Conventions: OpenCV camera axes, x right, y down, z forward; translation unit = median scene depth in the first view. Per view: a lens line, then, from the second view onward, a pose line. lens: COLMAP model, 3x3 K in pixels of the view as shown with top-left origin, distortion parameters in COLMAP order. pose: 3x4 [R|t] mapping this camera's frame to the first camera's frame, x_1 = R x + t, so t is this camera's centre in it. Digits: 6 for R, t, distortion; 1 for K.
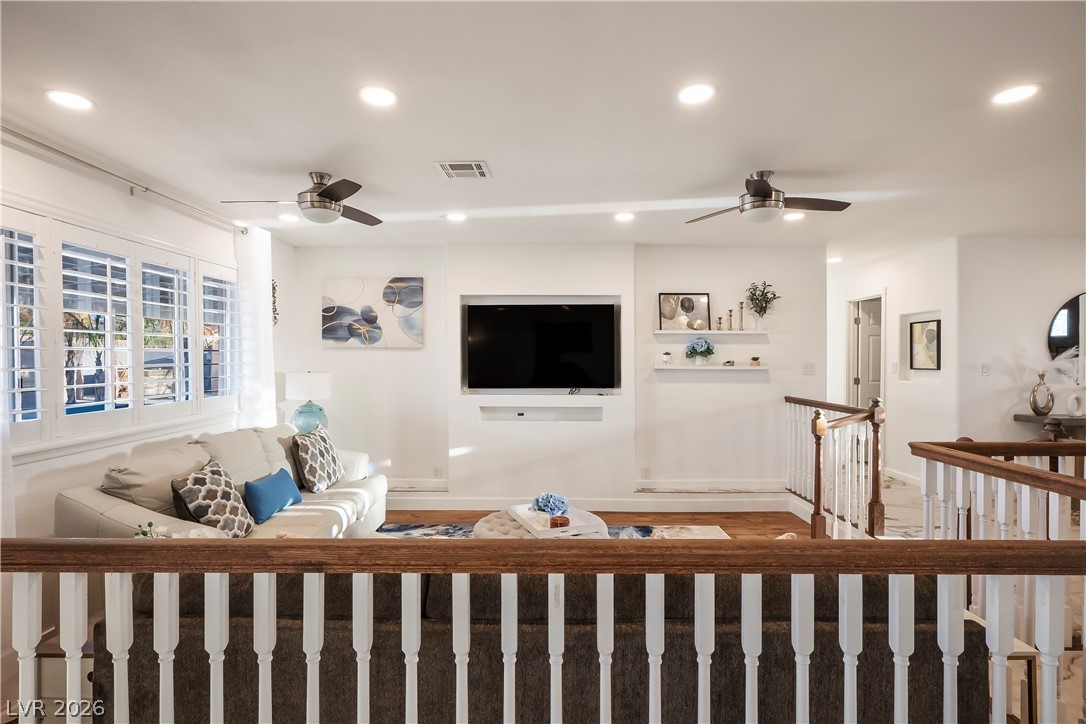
lens RADIAL K [[544.5, 0, 536.0], [0, 544.5, 365.1], [0, 0, 1]] dist [-0.003390, 0.001541]
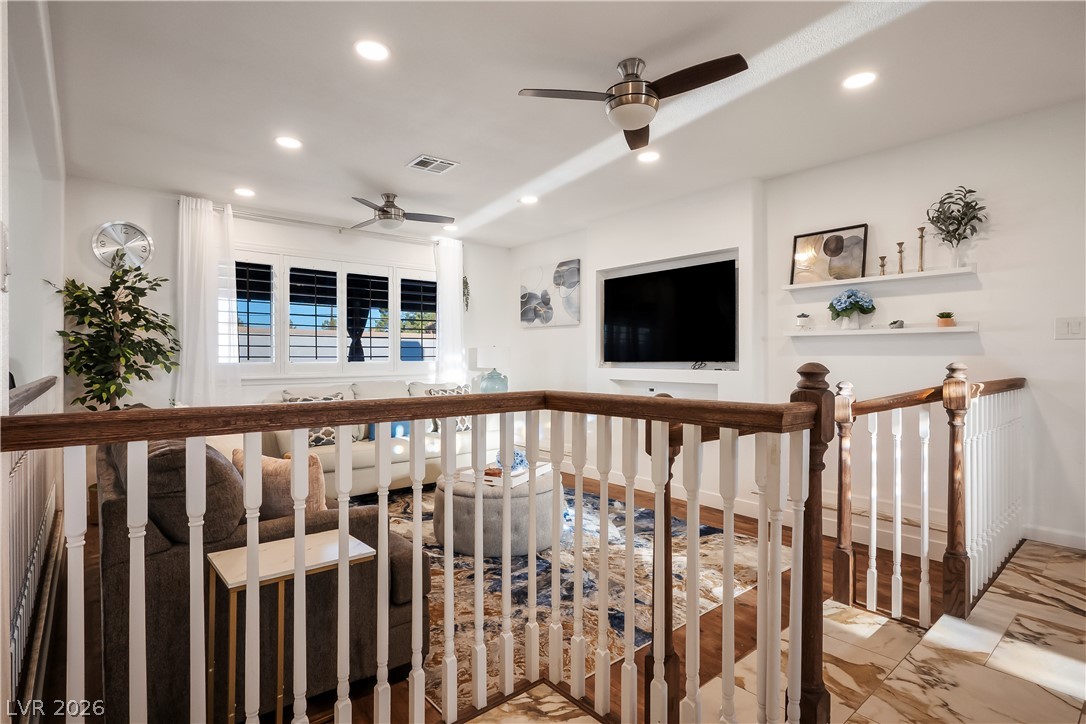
lens RADIAL K [[544.5, 0, 540.0], [0, 544.5, 365.0], [0, 0, 1]] dist [-0.003390, 0.001541]
pose [[0.650225, 0.008962, -0.759689, 0.570752], [-0.010160, 0.999944, 0.003100, 0.047701], [0.759674, 0.005703, 0.650279, 0.242828]]
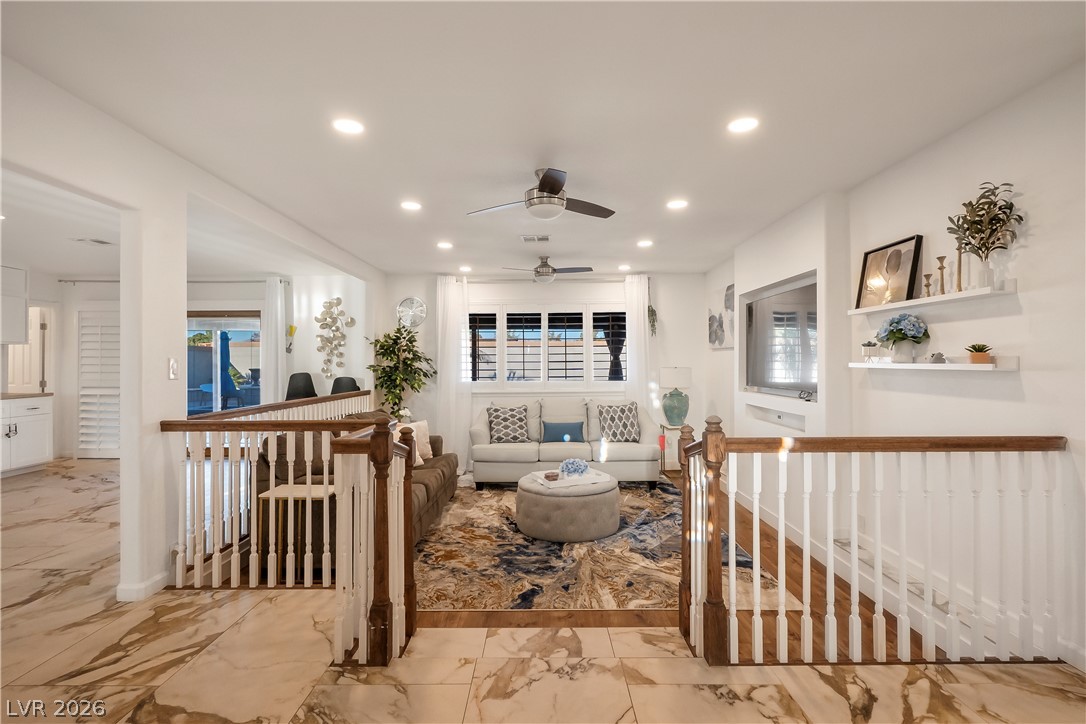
lens RADIAL K [[544.5, 0, 543.4], [0, 544.5, 359.6], [0, 0, 1]] dist [-0.003390, 0.001541]
pose [[0.000372, -0.004921, -0.999988, 0.881566], [-0.008730, 0.999950, -0.004924, 0.004315], [0.999962, 0.008732, 0.000329, 0.608815]]
